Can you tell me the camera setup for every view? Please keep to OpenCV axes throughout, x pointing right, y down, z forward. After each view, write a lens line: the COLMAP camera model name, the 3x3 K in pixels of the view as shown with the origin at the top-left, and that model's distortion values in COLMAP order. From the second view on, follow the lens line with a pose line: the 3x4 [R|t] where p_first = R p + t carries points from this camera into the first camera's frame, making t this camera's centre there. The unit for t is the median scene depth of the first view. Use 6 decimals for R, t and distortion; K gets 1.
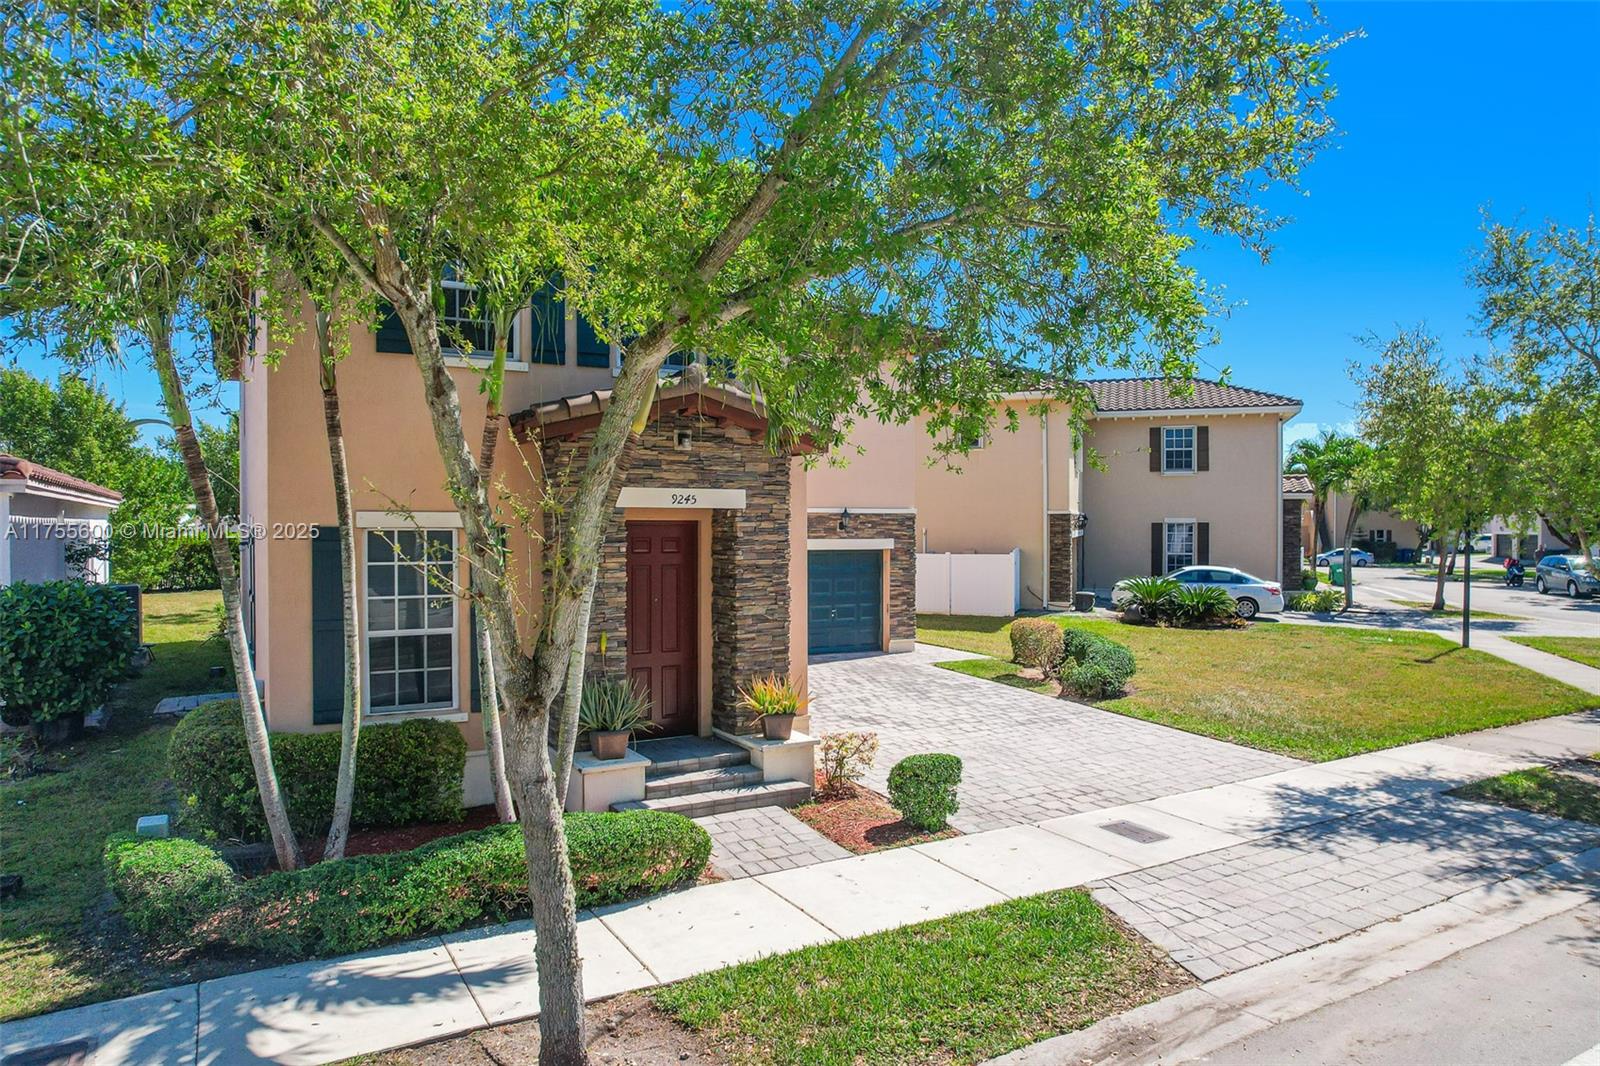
lens RADIAL K [[1024.4, 0, 800.0], [0, 1024.4, 533.0], [0, 0, 1]] dist [-0.059208, 0.056976]
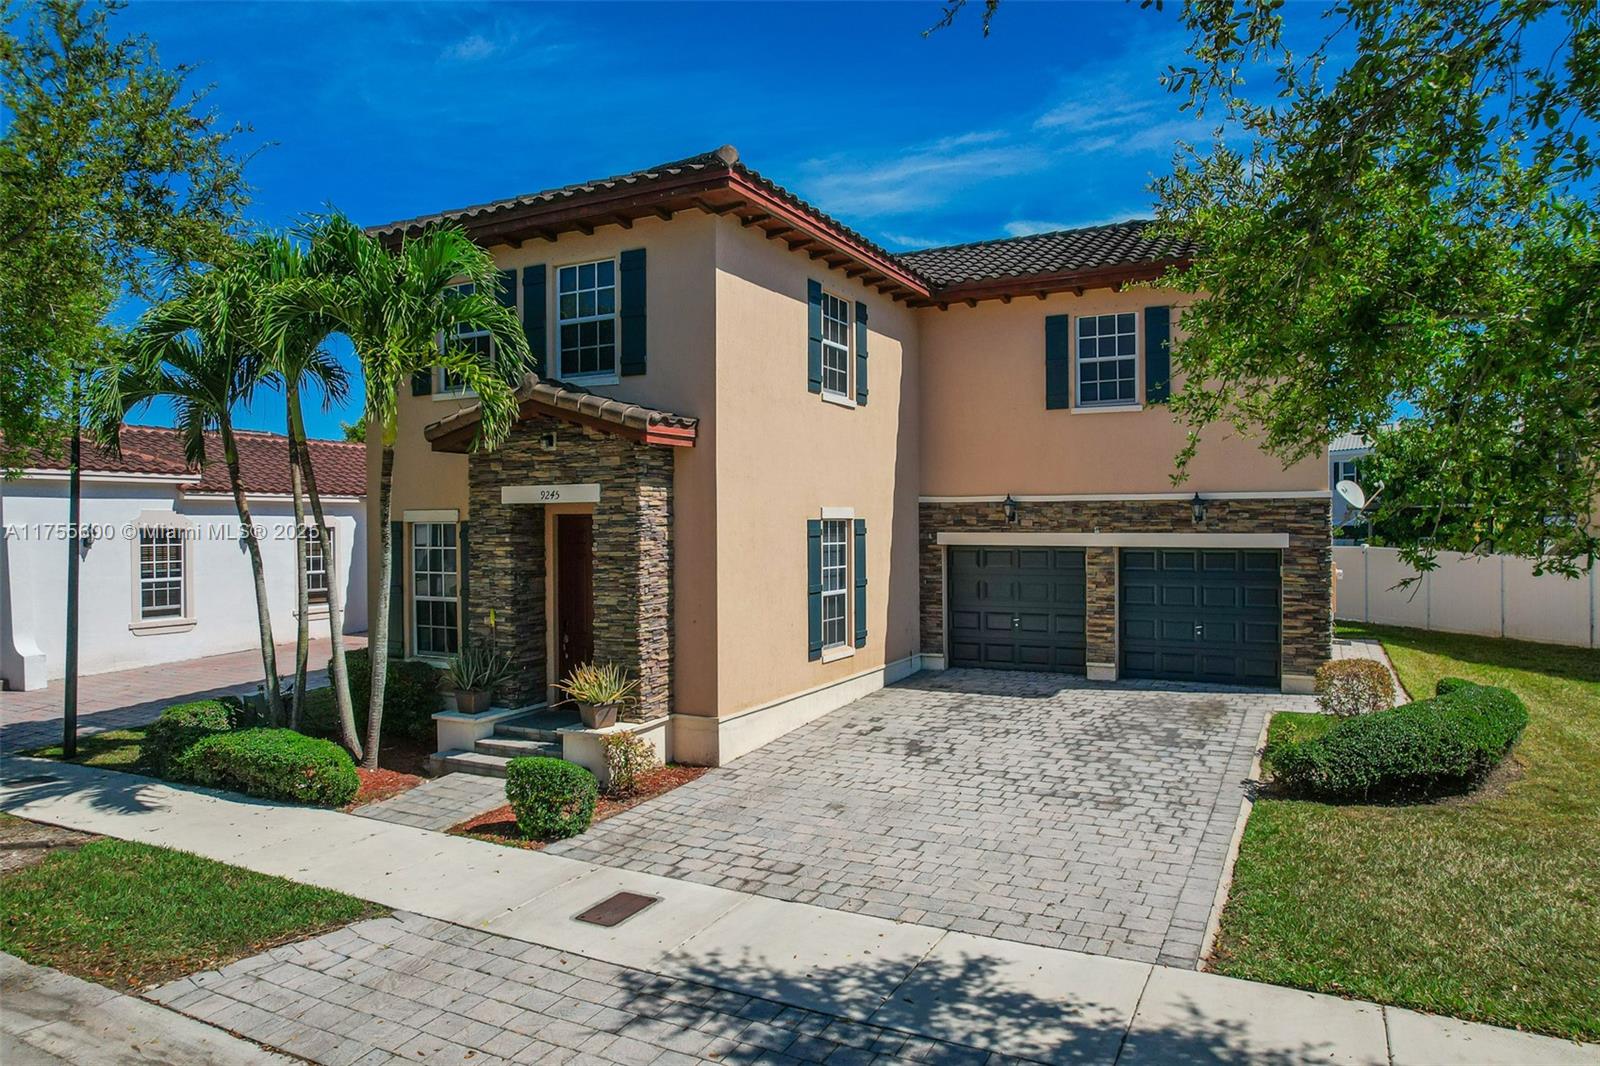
lens RADIAL K [[1013.4, 0, 800.0], [0, 1013.4, 533.0], [0, 0, 1]] dist [-0.055776, 0.042573]
pose [[0.539994, 0.004130, -0.841659, 0.969606], [0.000481, 0.999986, 0.005215, 0.002509], [0.841669, -0.003221, 0.539985, 0.649818]]
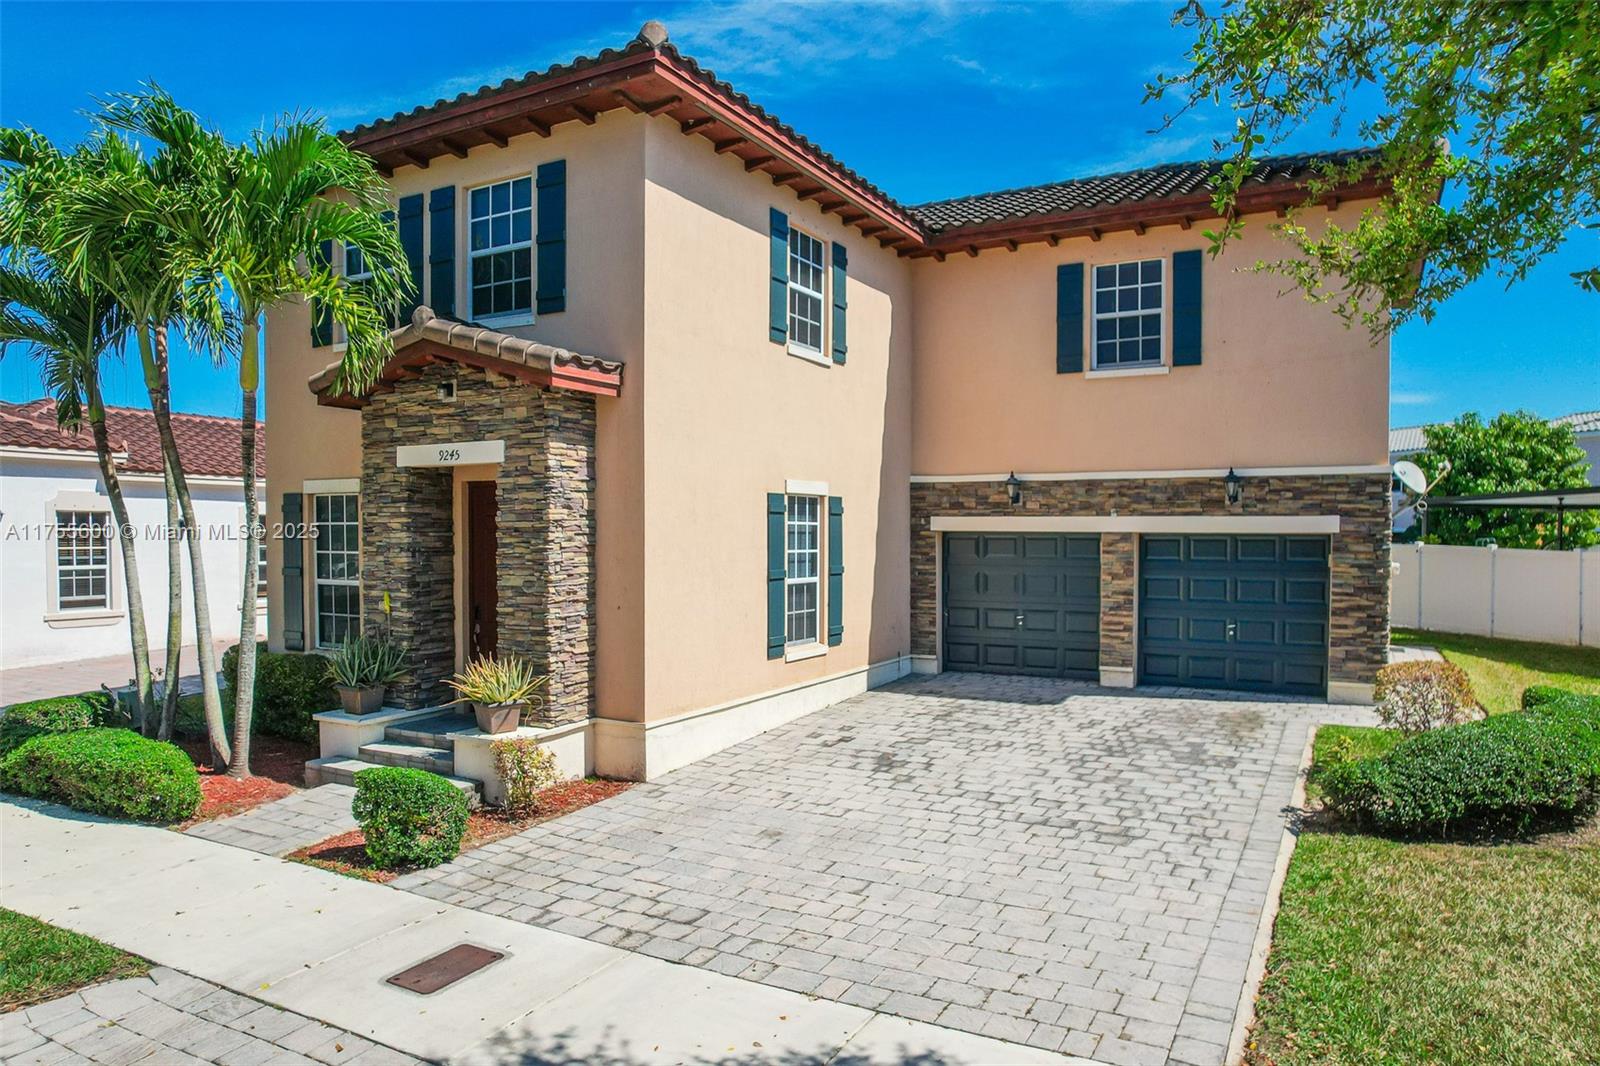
lens RADIAL K [[1028.1, 0, 798.0], [0, 1028.1, 567.2], [0, 0, 1]] dist [-0.070710, 0.063135]
pose [[0.517957, 0.028026, -0.854947, 0.857384], [-0.006712, 0.999566, 0.028700, 0.040447], [0.855380, -0.009127, 0.517920, 0.805961]]
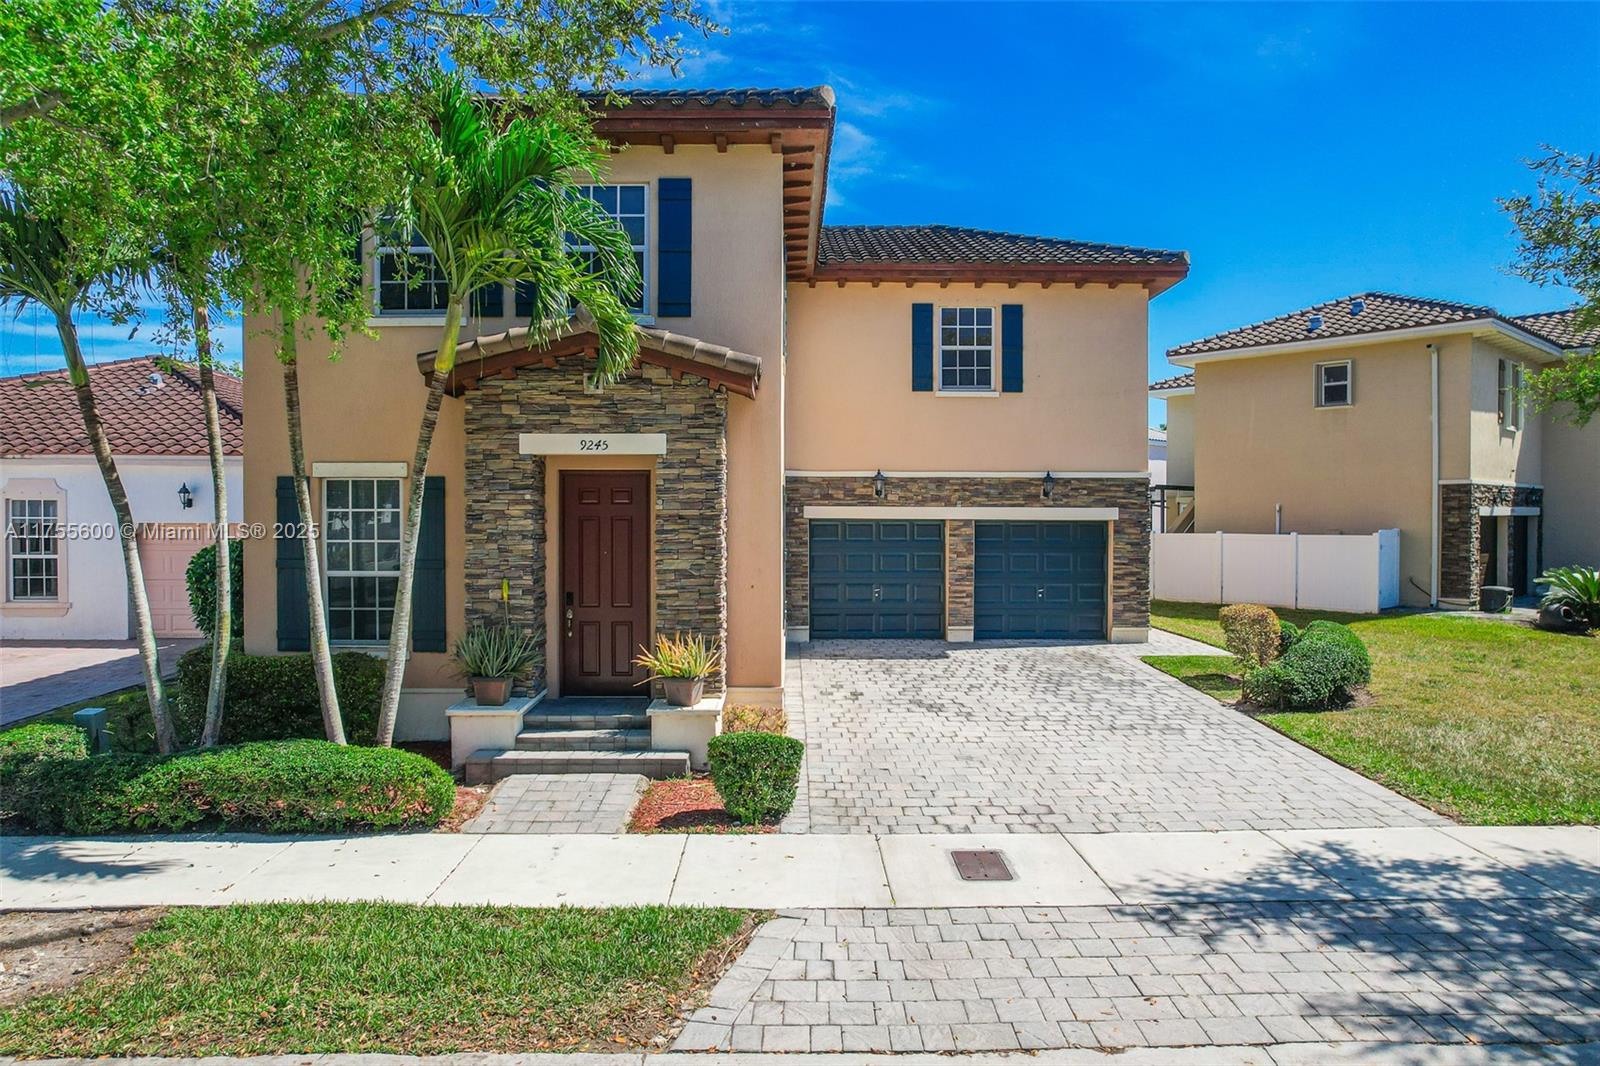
lens RADIAL K [[1024.4, 0, 800.0], [0, 1024.4, 533.0], [0, 0, 1]] dist [-0.059208, 0.056976]
pose [[0.873753, 0.006081, -0.486332, 0.529737], [-0.003851, 0.999977, 0.005583, 0.044026], [0.486355, -0.003005, 0.873756, 0.263556]]
